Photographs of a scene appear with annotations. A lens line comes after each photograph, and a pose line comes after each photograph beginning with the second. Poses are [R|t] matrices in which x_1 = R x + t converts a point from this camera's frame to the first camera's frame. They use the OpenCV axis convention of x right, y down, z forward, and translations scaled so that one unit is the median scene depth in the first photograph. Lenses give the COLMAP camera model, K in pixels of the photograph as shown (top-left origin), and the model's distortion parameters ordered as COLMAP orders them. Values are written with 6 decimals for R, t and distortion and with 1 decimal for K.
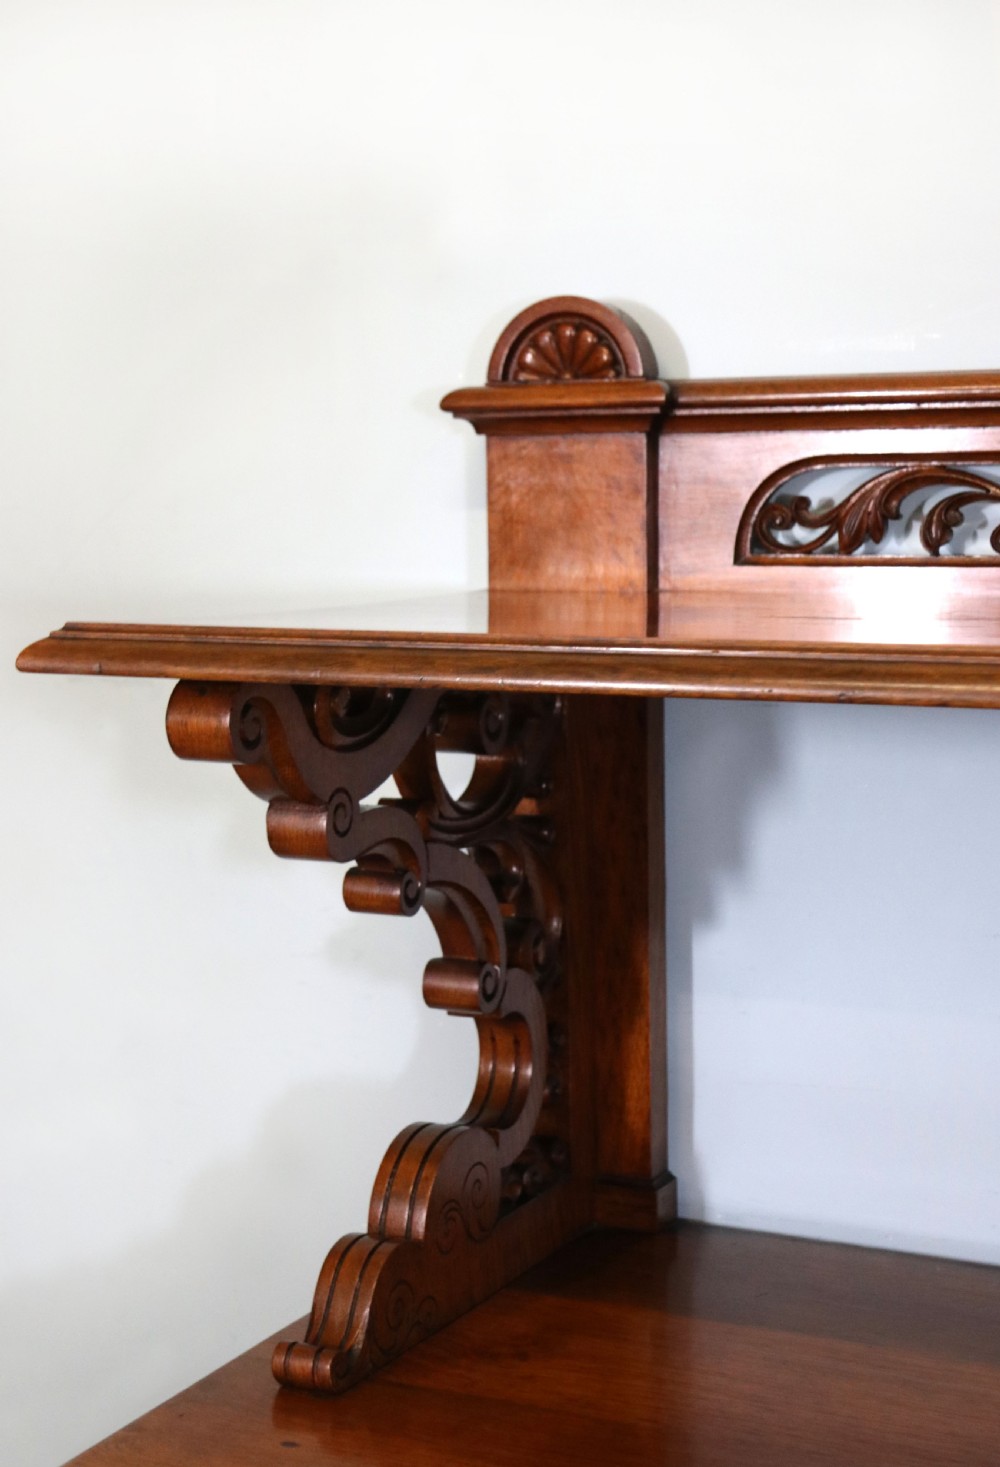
lens RADIAL K [[2358.1, 0, 497.2], [0, 2358.1, 696.9], [0, 0, 1]] dist [0.044103, 0.130431]
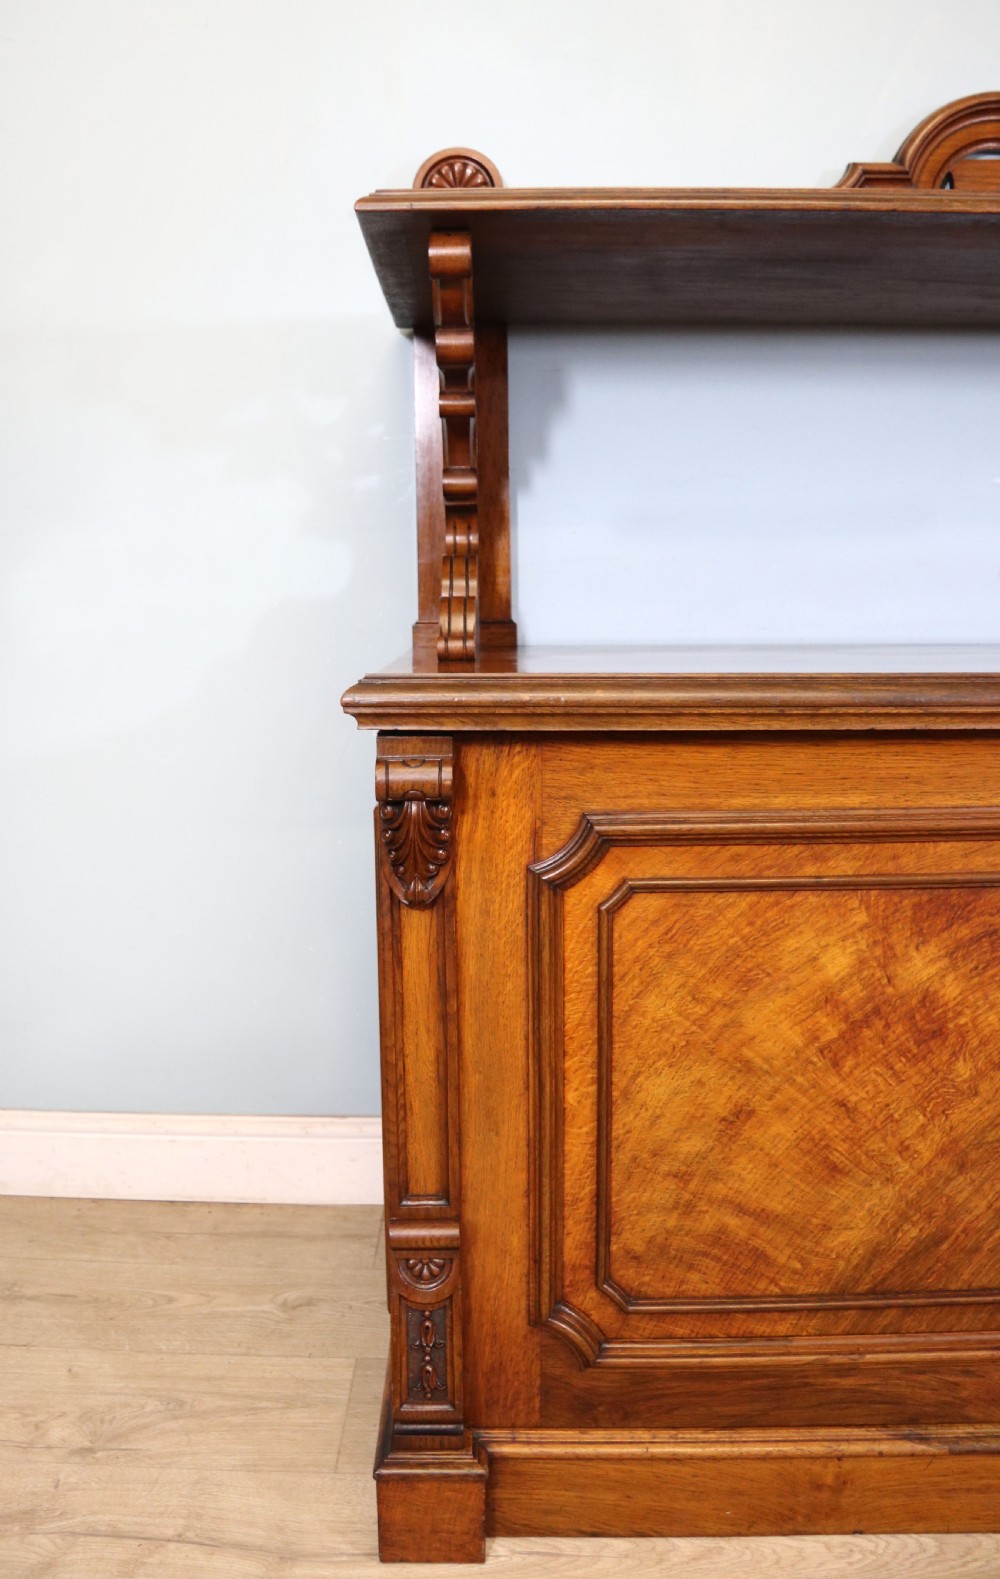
lens RADIAL K [[1314.4, 0, 448.7], [0, 1314.4, 732.9], [0, 0, 1]] dist [-0.192466, 0.120541]
pose [[0.912046, -0.050728, 0.406939, -0.426988], [0.041786, 0.998651, 0.030838, 0.273981], [-0.407954, -0.011121, 0.912935, 0.080055]]
